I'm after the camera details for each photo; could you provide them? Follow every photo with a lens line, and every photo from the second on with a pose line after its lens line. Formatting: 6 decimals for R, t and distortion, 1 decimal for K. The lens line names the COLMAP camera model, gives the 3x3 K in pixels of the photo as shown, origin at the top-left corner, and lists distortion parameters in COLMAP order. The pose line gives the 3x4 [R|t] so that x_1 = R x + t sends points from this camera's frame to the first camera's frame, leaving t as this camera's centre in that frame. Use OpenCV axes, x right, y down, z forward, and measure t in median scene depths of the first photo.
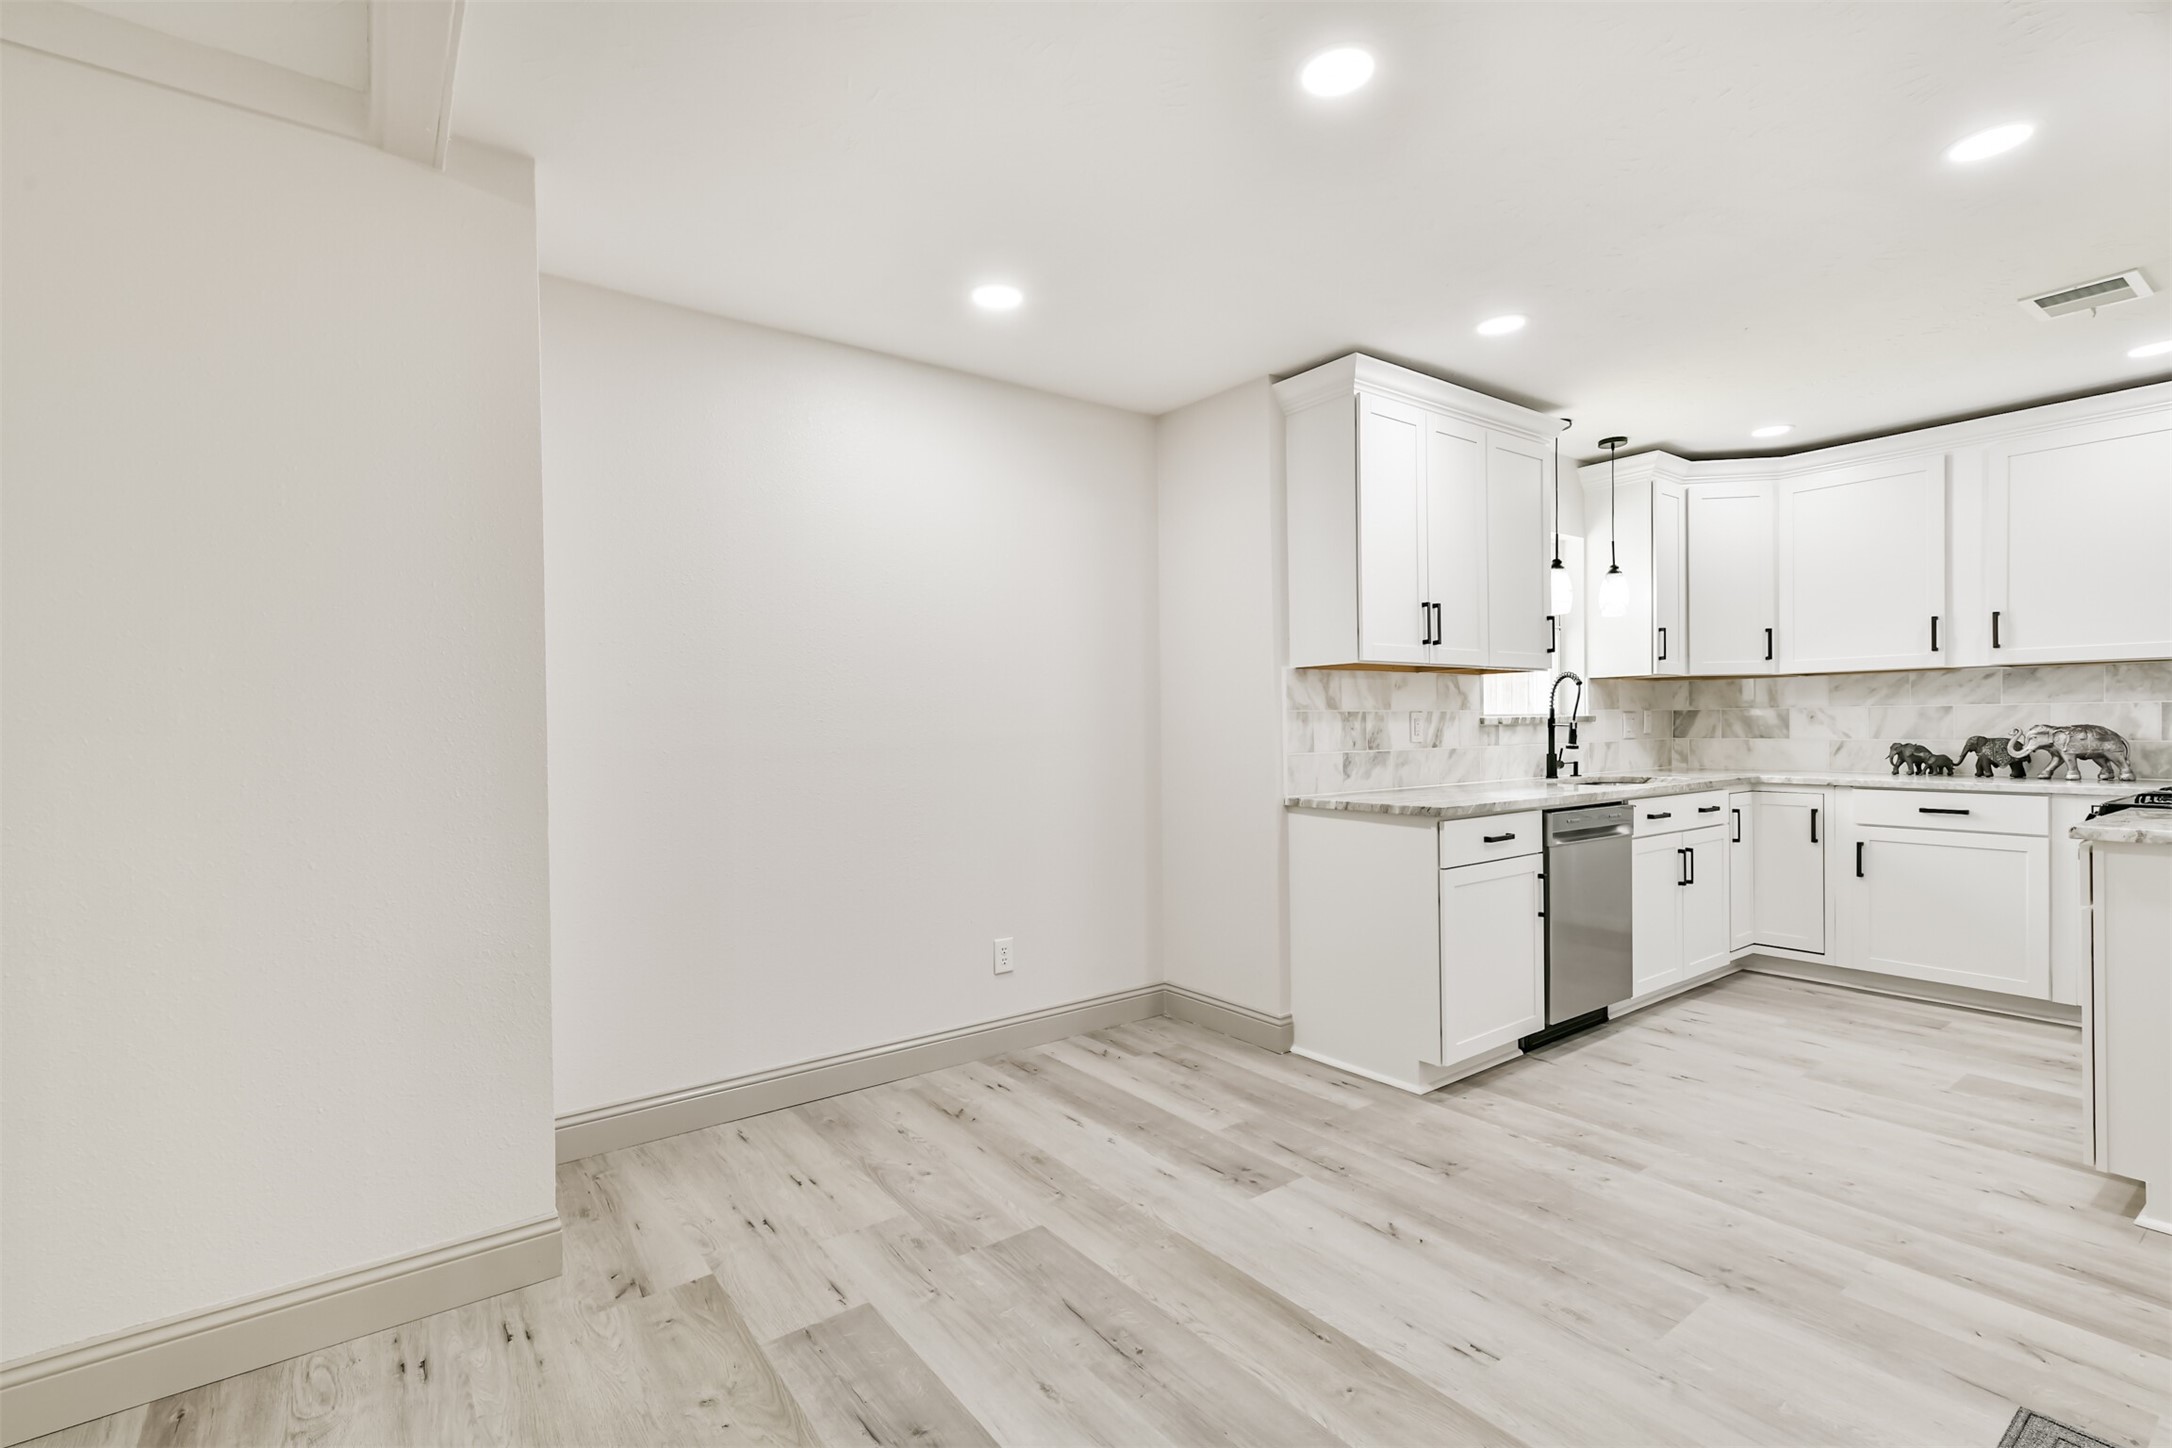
lens RADIAL K [[963.5, 0, 1089.8], [0, 963.5, 733.3], [0, 0, 1]] dist [0.007418, 0.000761]
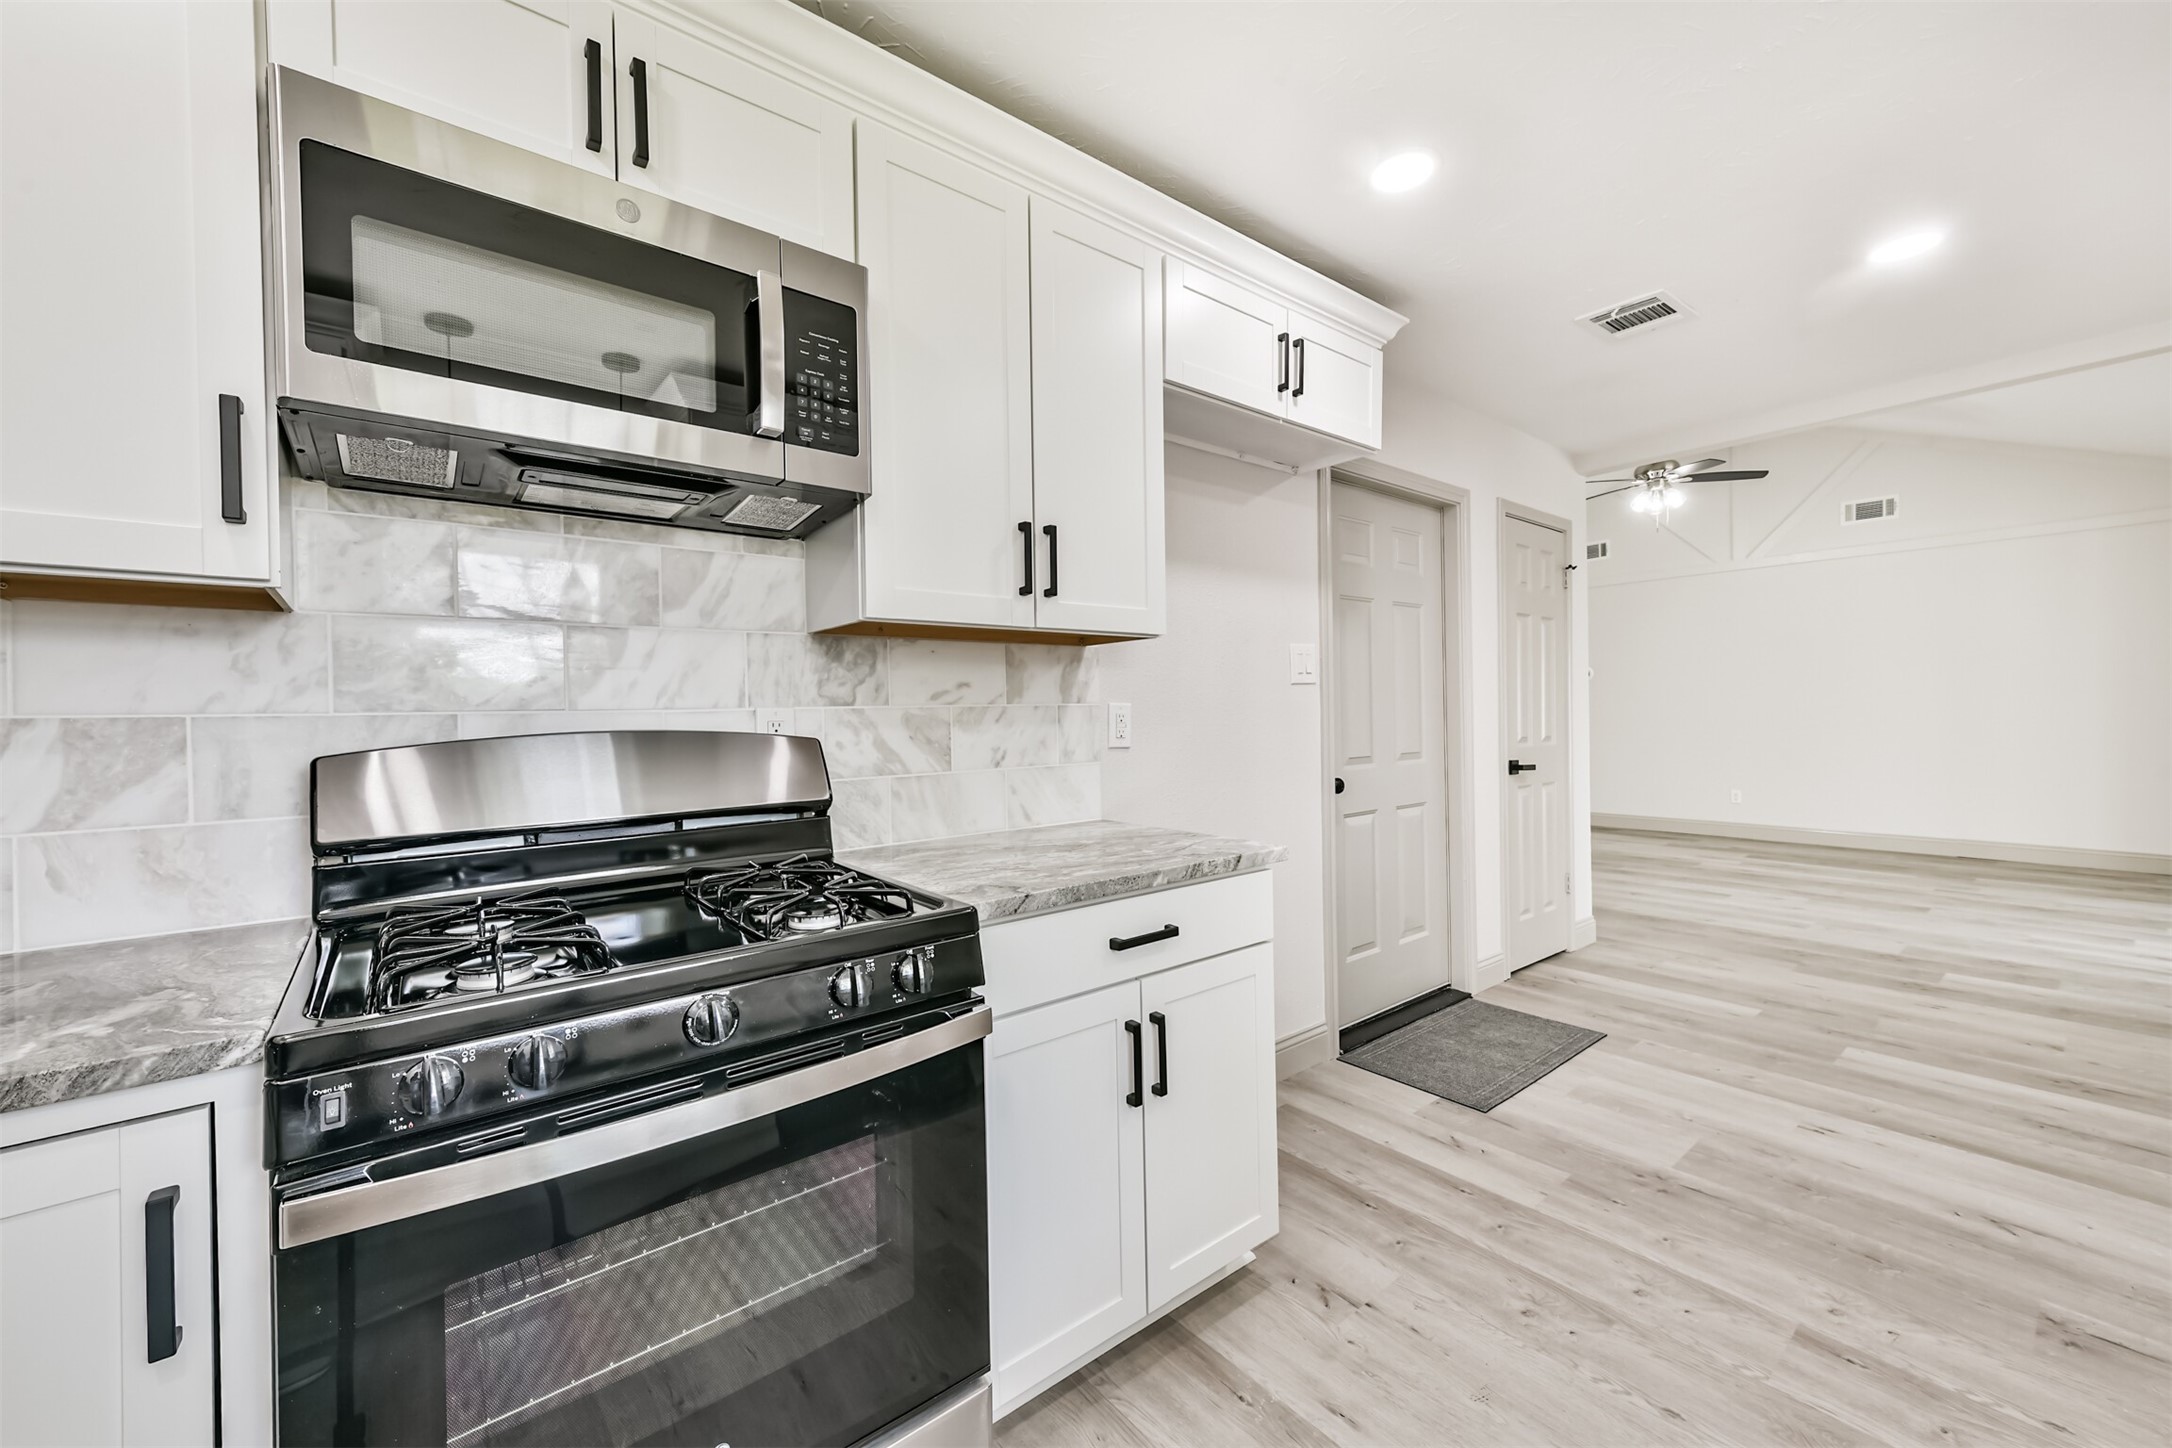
lens RADIAL K [[858.4, 0, 1084.4], [0, 858.4, 721.7], [0, 0, 1]] dist [0.009504, -0.000090]
pose [[-0.998184, 0.033551, -0.050038, 0.774554], [0.032766, 0.999328, 0.016411, -0.022833], [0.050555, 0.014742, -0.998612, 1.117538]]
